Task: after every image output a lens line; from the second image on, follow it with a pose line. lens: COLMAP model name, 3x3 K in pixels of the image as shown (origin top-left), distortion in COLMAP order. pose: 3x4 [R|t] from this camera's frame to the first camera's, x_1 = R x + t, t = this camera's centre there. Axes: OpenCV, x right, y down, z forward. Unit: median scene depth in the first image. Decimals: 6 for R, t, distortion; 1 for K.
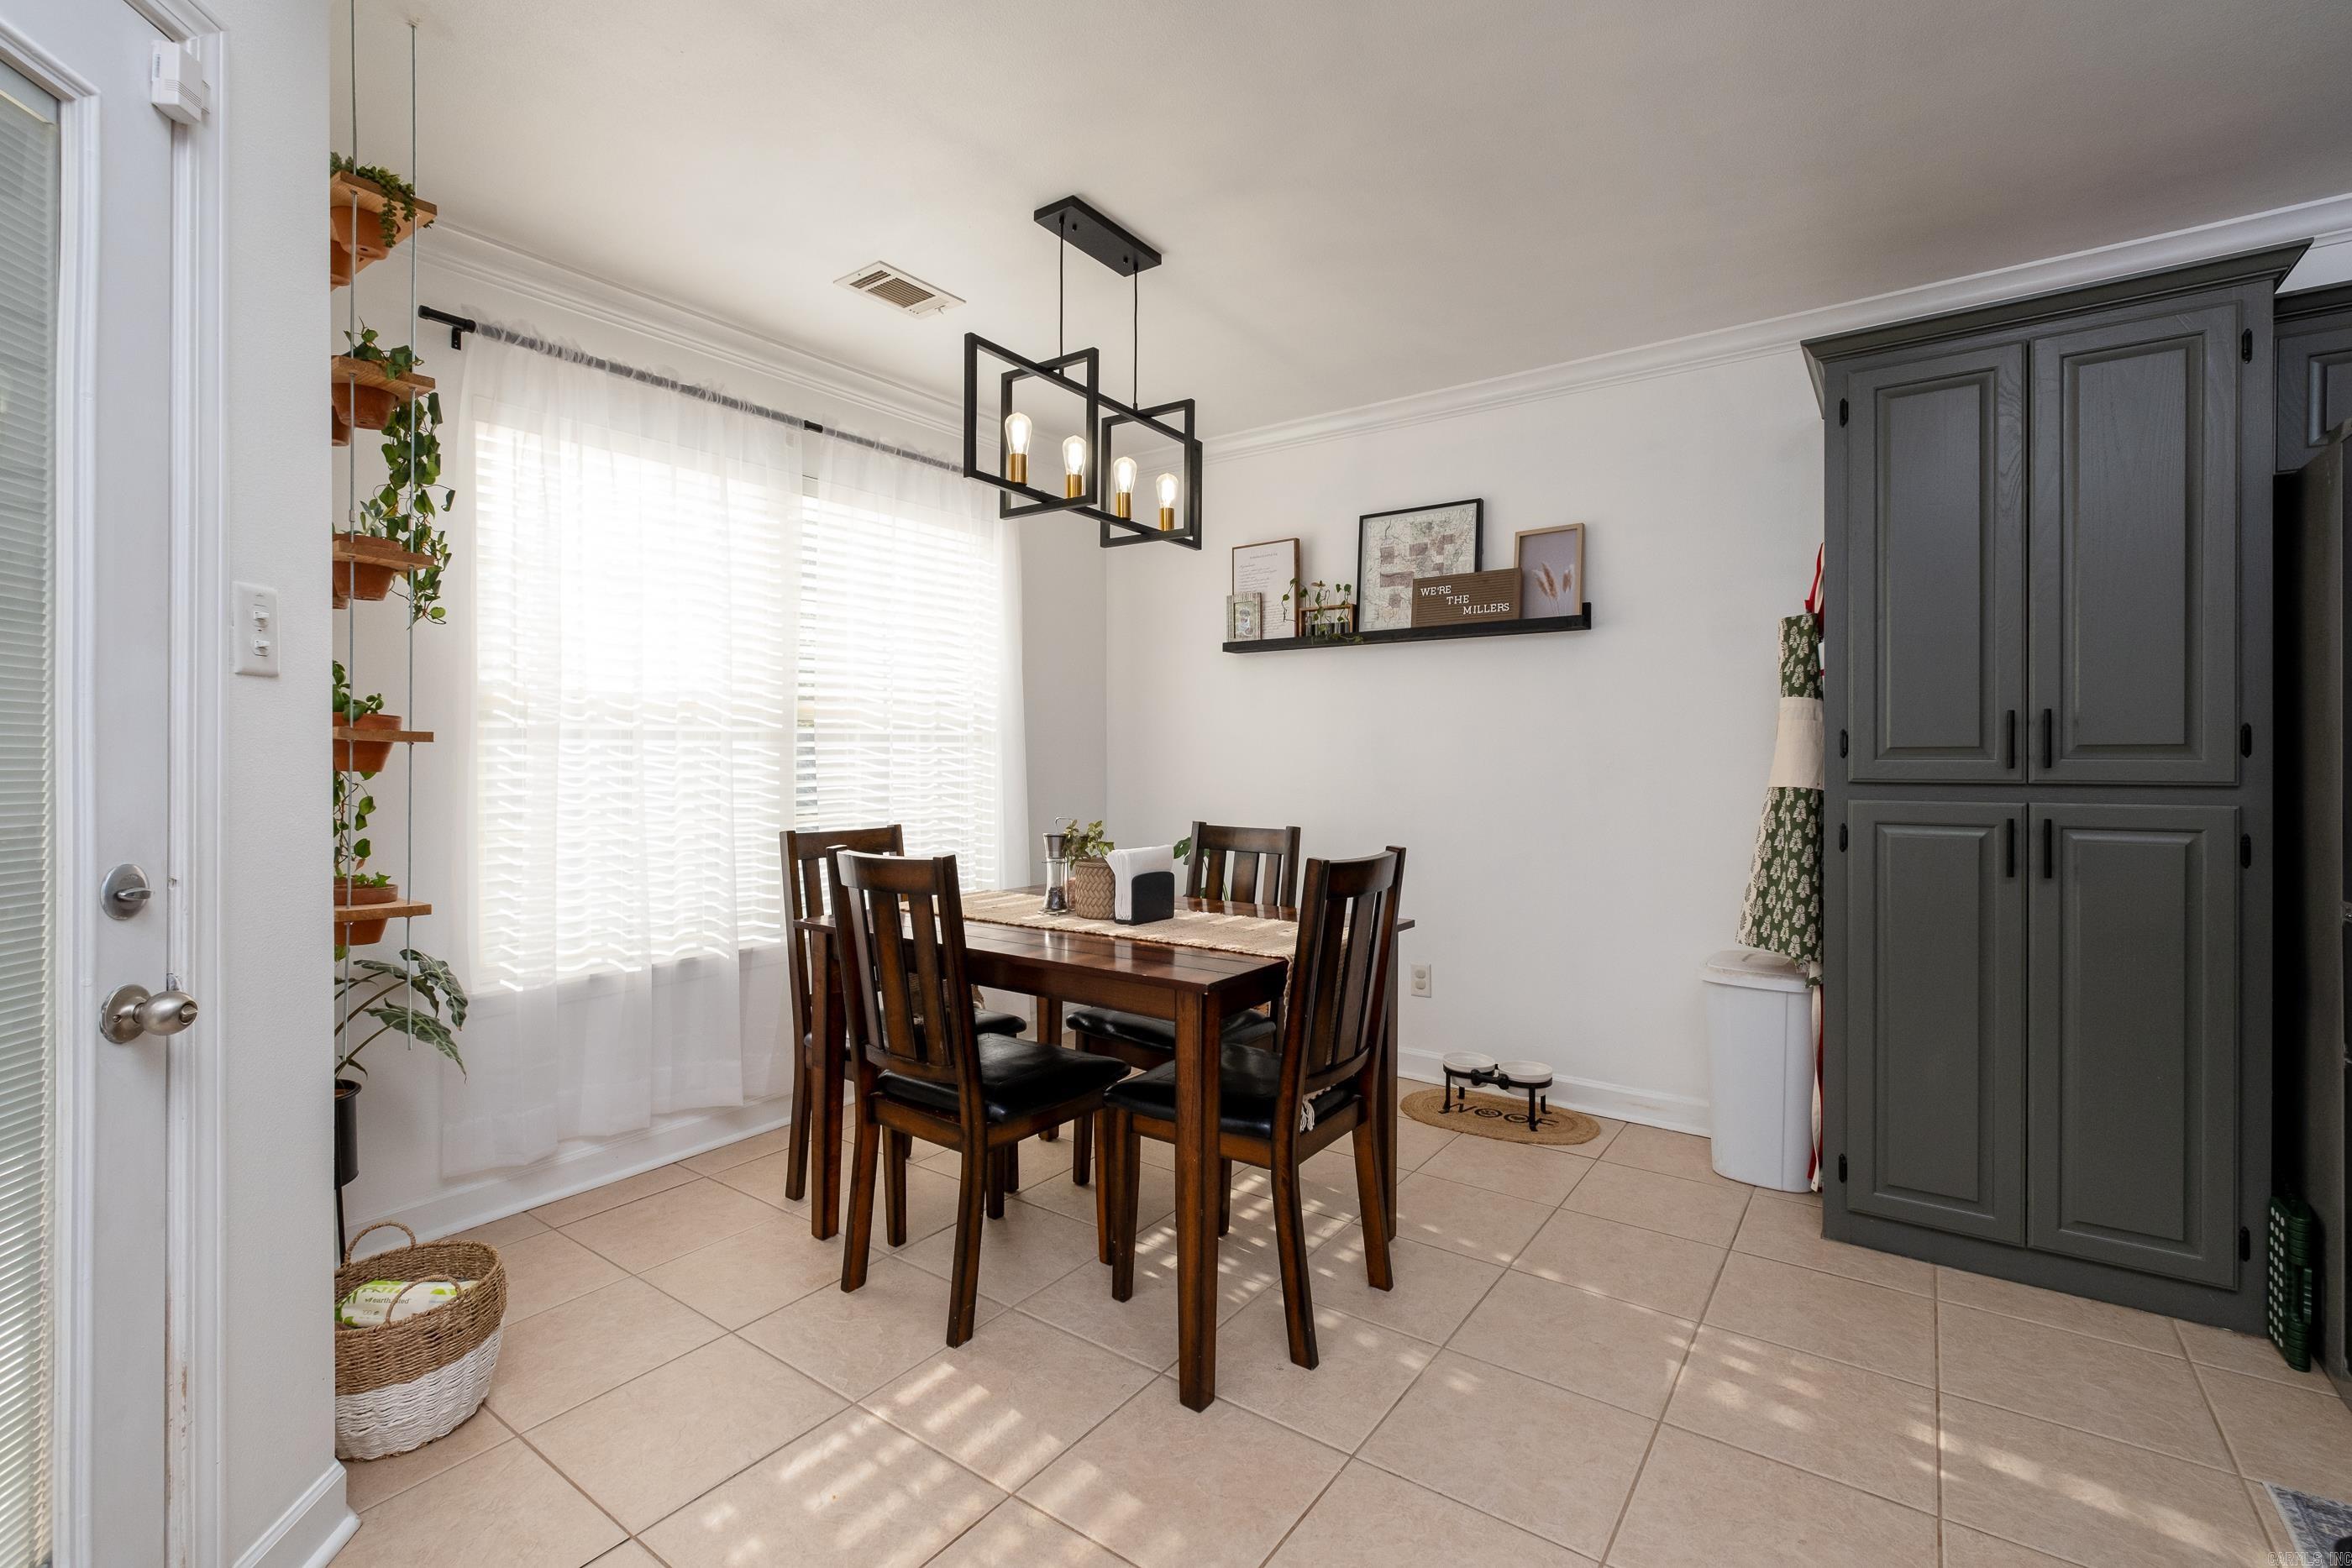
lens RADIAL K [[1063.9, 0, 1170.1], [0, 1063.9, 758.9], [0, 0, 1]] dist [-0.001014, 0.000889]
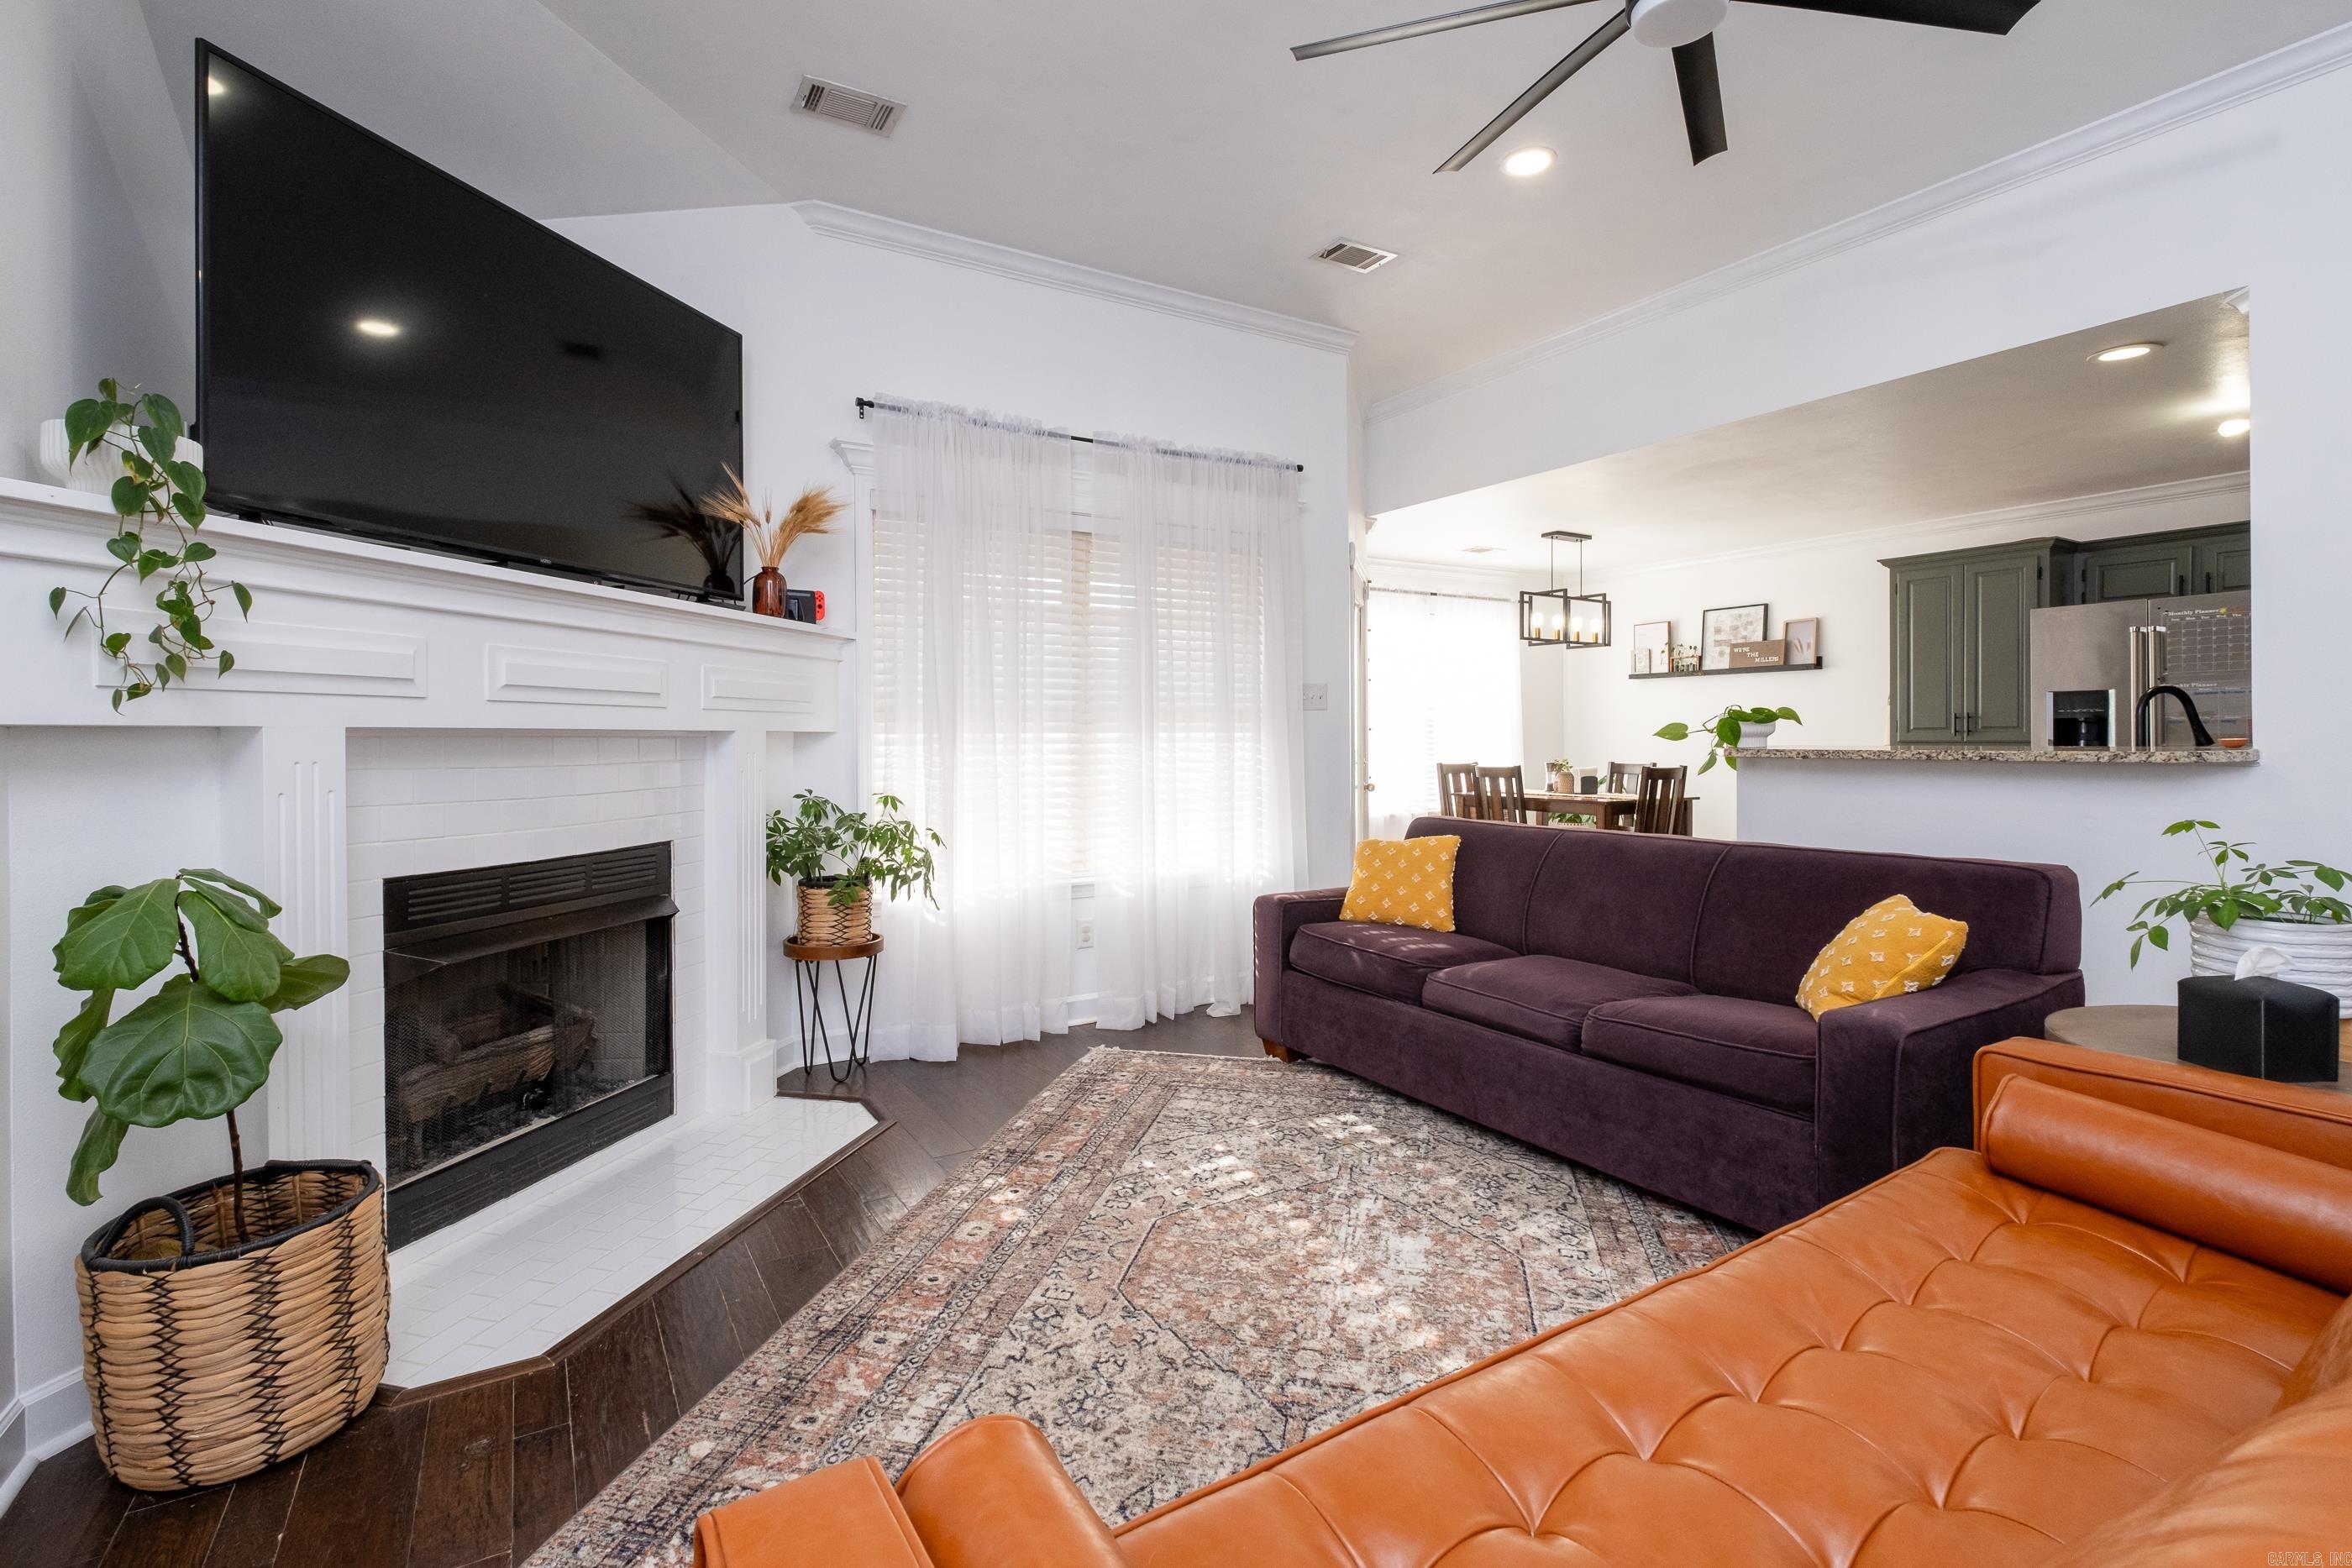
lens RADIAL K [[1063.9, 0, 1152.4], [0, 1063.9, 749.7], [0, 0, 1]] dist [-0.001014, 0.000889]
pose [[0.916048, -0.001835, -0.401065, 0.037510], [0.007801, 0.999882, 0.013244, -0.004502], [0.400993, -0.015260, 0.915954, -1.382654]]
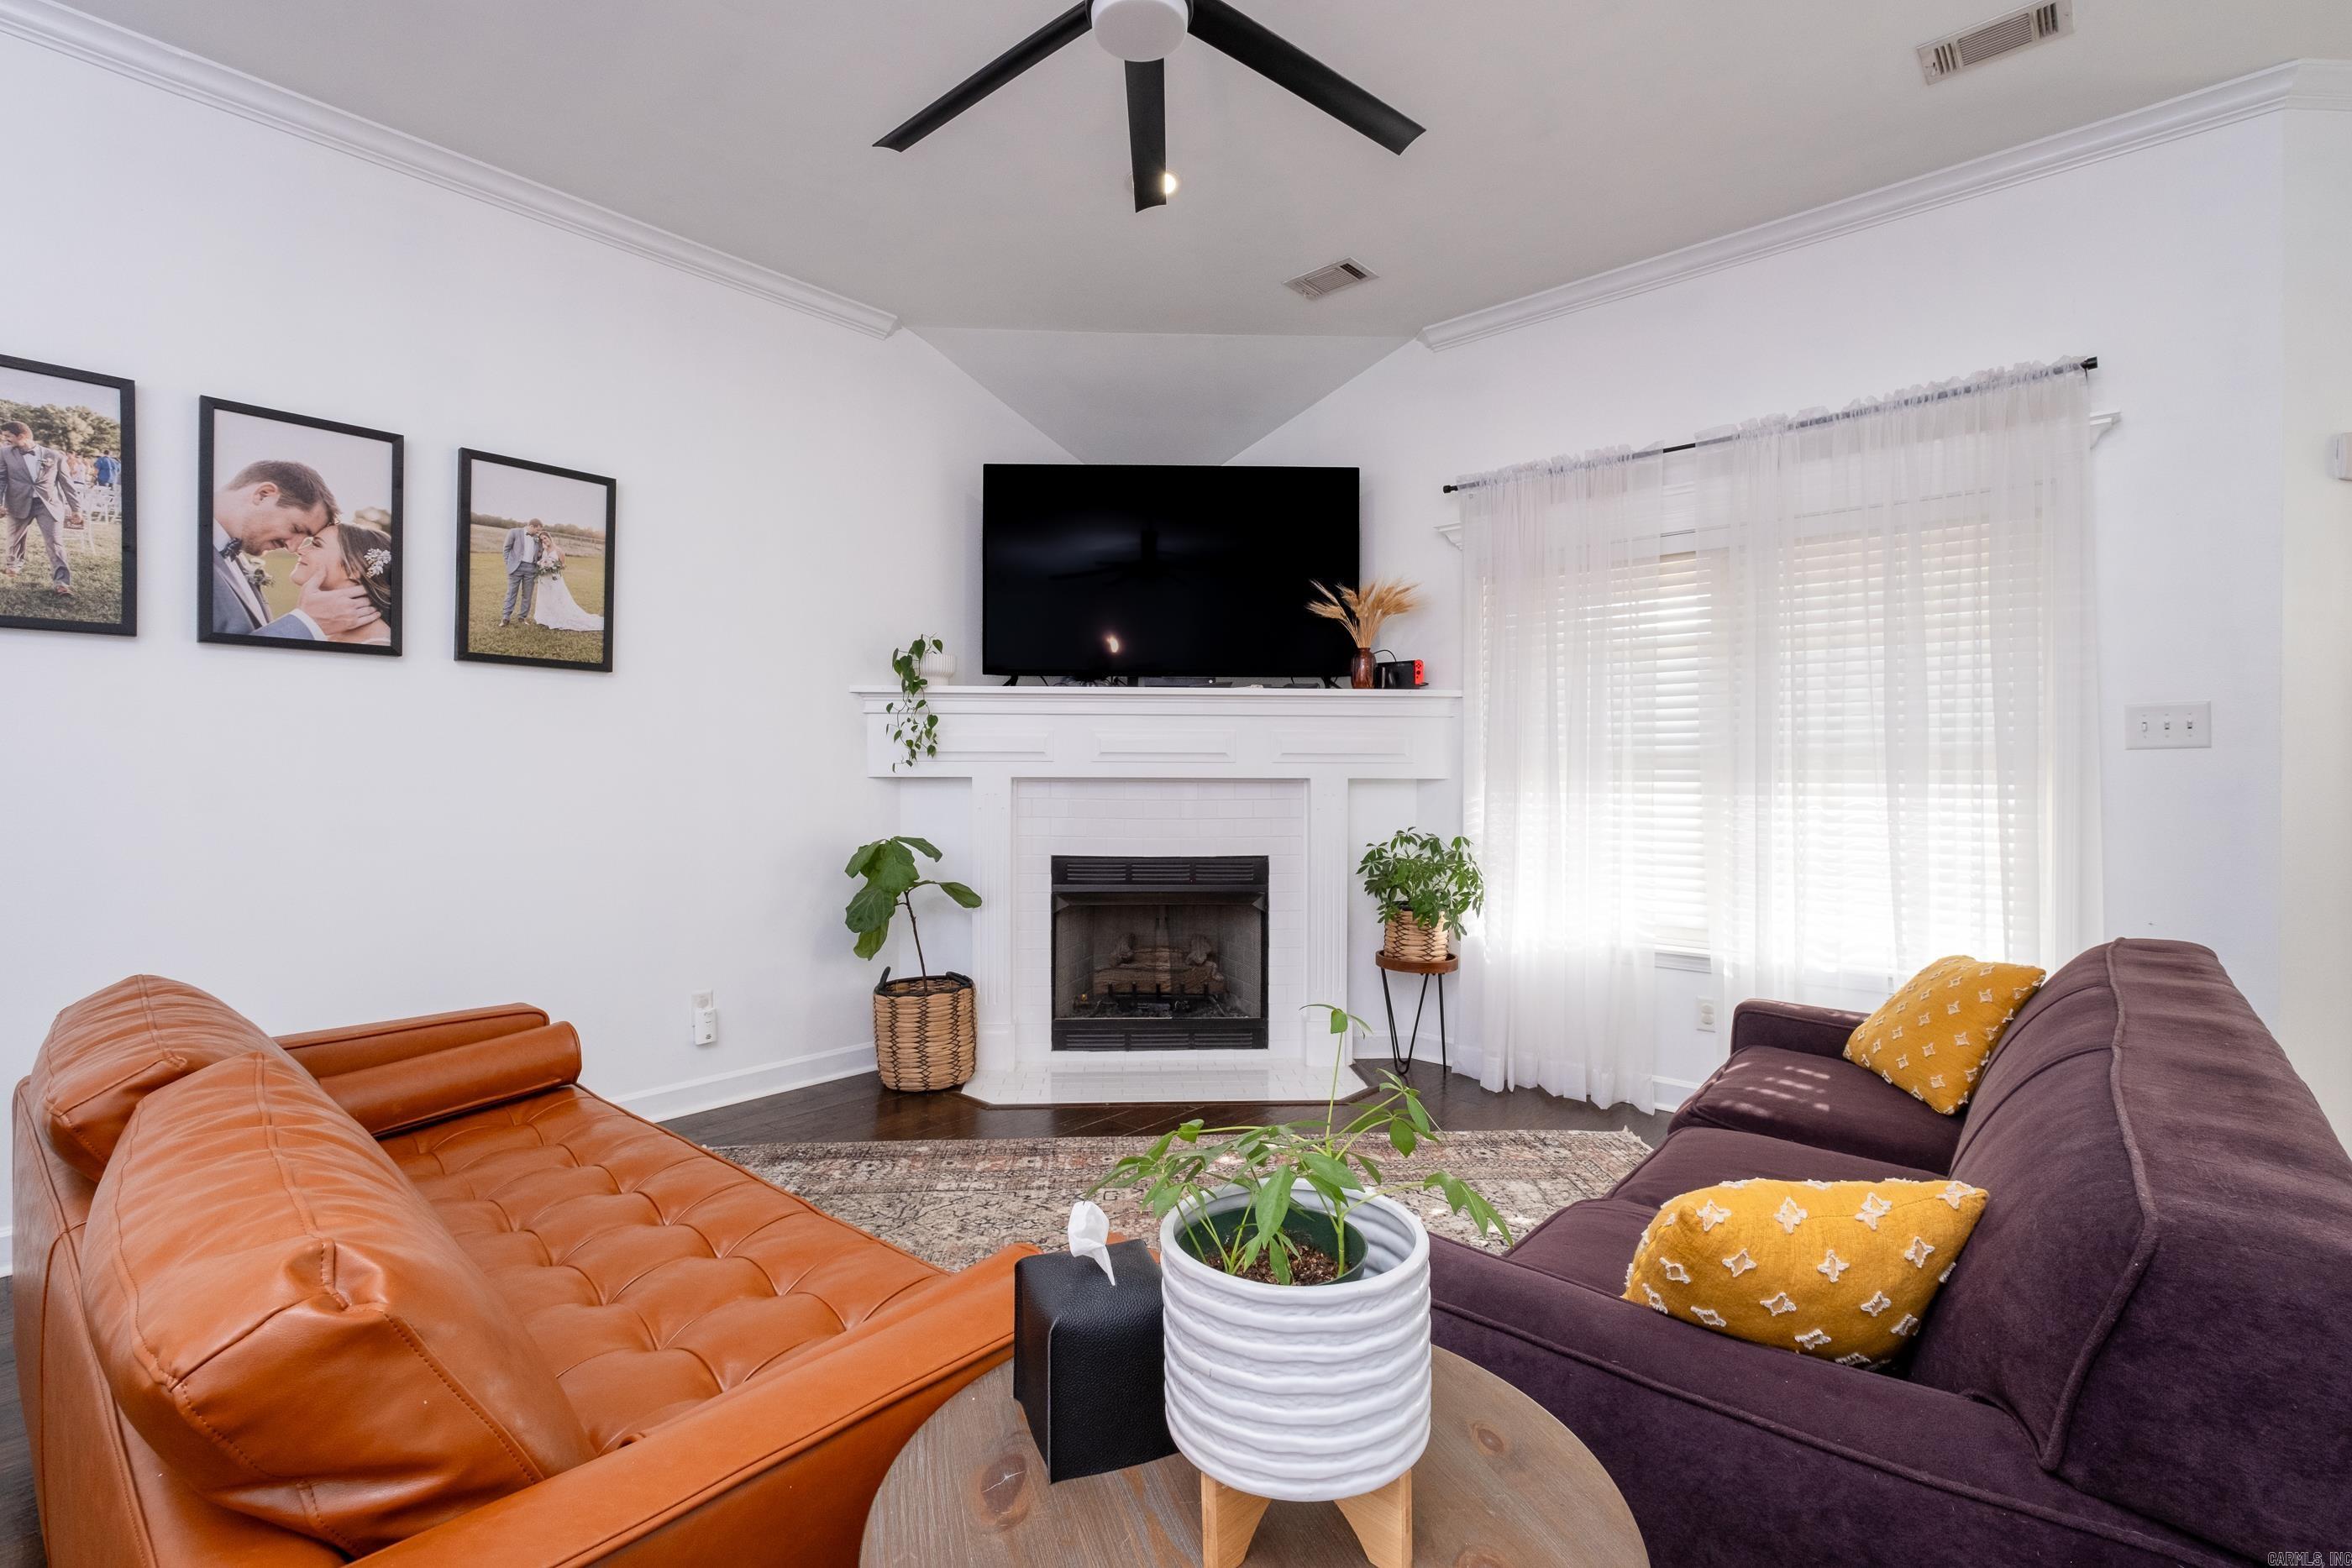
lens RADIAL K [[1063.9, 0, 1185.7], [0, 1063.9, 781.0], [0, 0, 1]] dist [-0.001014, 0.000889]
pose [[-0.090854, 0.007453, -0.995836, 0.601298], [0.001640, 0.999972, 0.007334, -0.018259], [0.995863, -0.000967, -0.090864, -0.676768]]
